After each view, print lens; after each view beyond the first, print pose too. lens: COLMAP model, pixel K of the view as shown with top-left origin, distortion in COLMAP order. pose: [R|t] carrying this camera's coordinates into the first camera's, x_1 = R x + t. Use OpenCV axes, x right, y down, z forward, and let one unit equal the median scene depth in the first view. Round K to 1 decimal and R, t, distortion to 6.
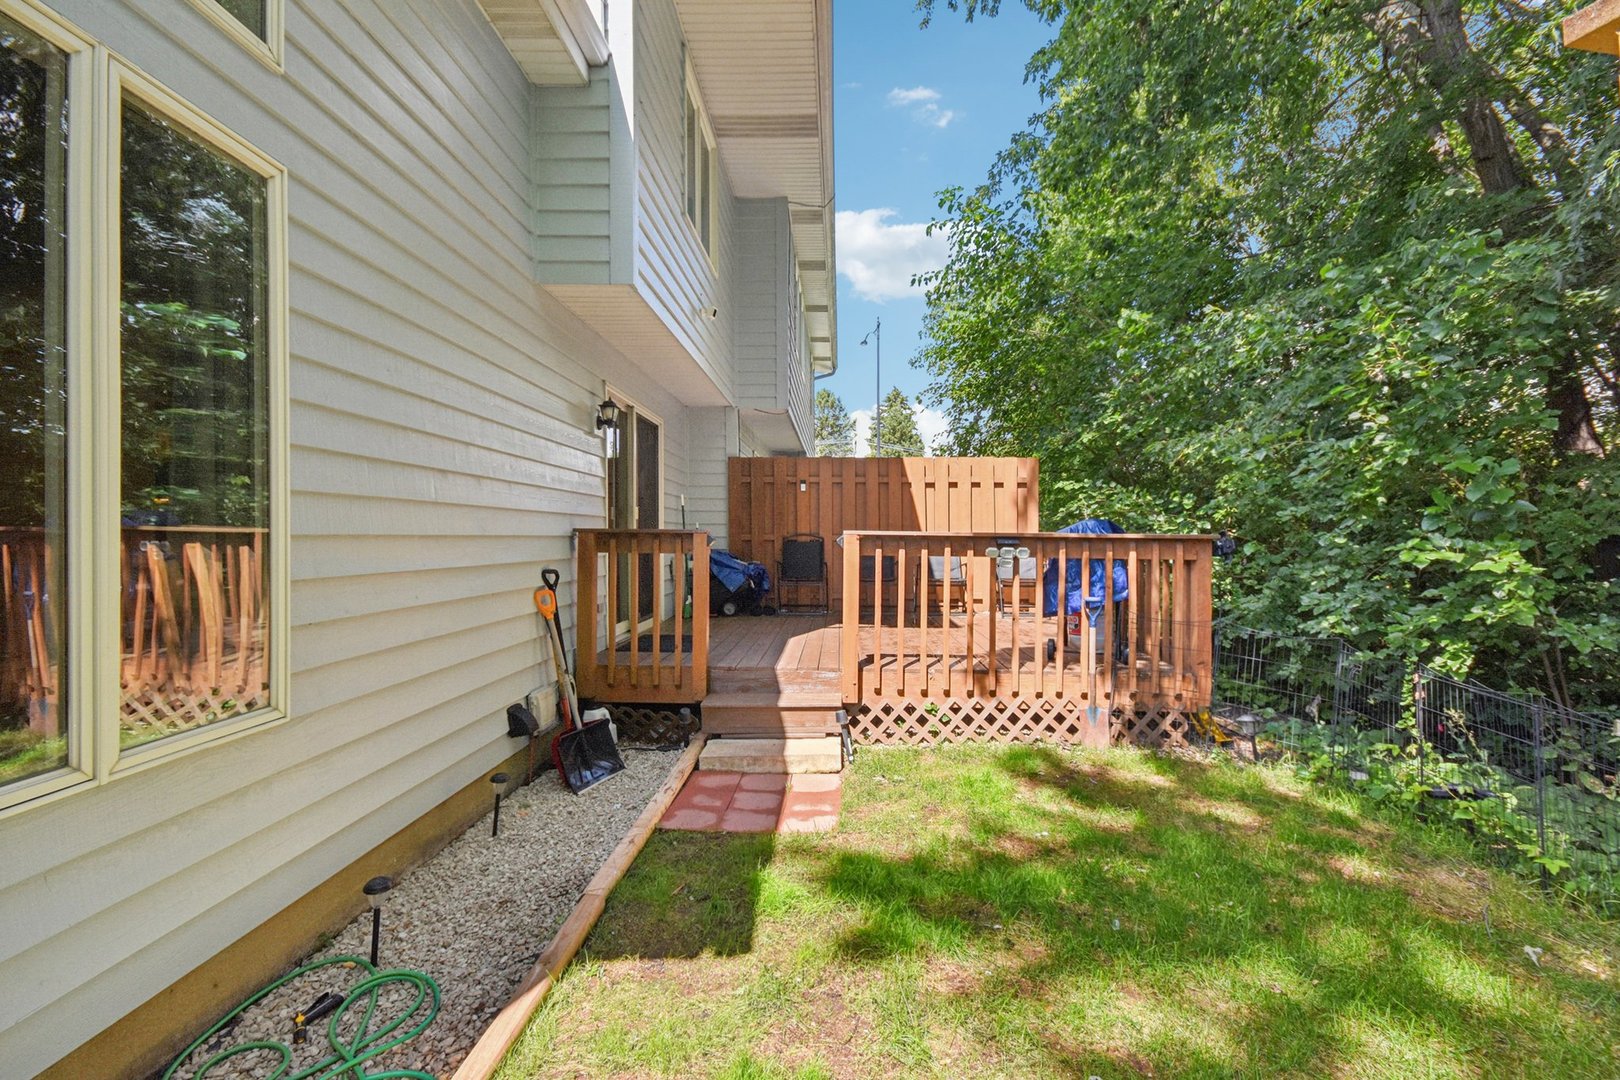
lens RADIAL K [[729.8, 0, 807.0], [0, 729.8, 542.8], [0, 0, 1]] dist [0.010356, -0.000926]
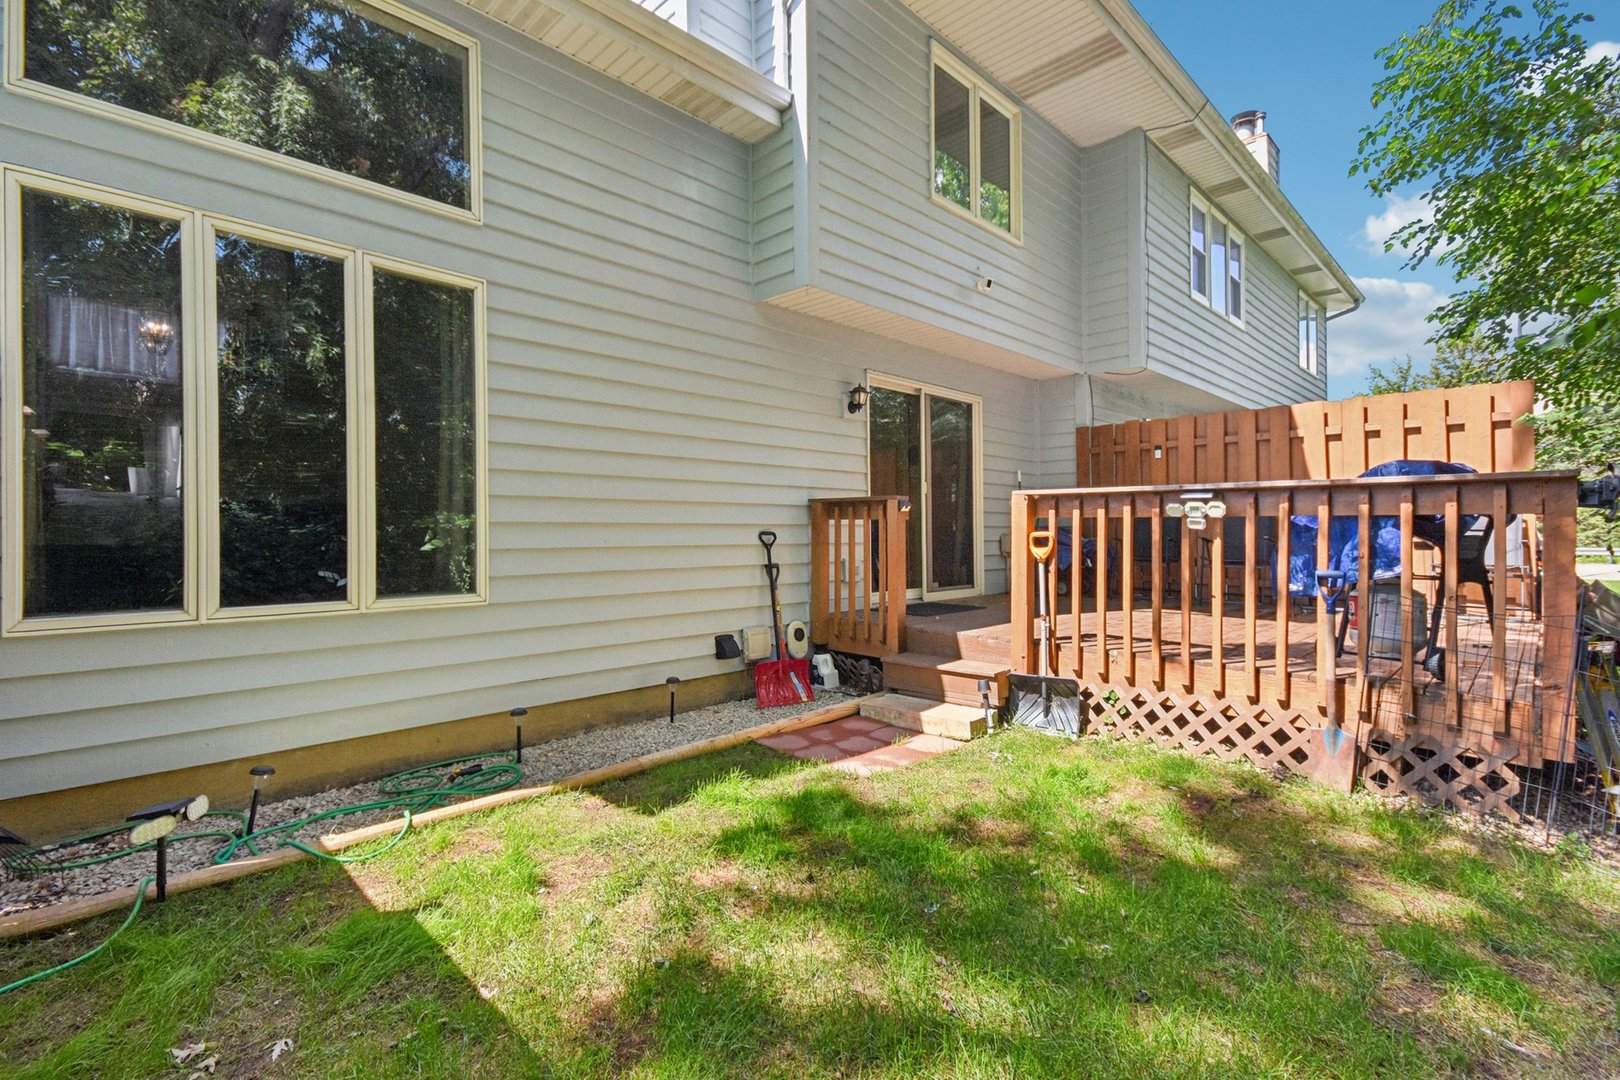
lens RADIAL K [[729.8, 0, 803.4], [0, 729.8, 532.8], [0, 0, 1]] dist [0.010356, -0.000926]
pose [[0.727056, -0.001990, -0.686576, 0.528487], [-0.003790, 0.999969, -0.006912, 0.046709], [0.686568, 0.007627, 0.727025, 0.148206]]
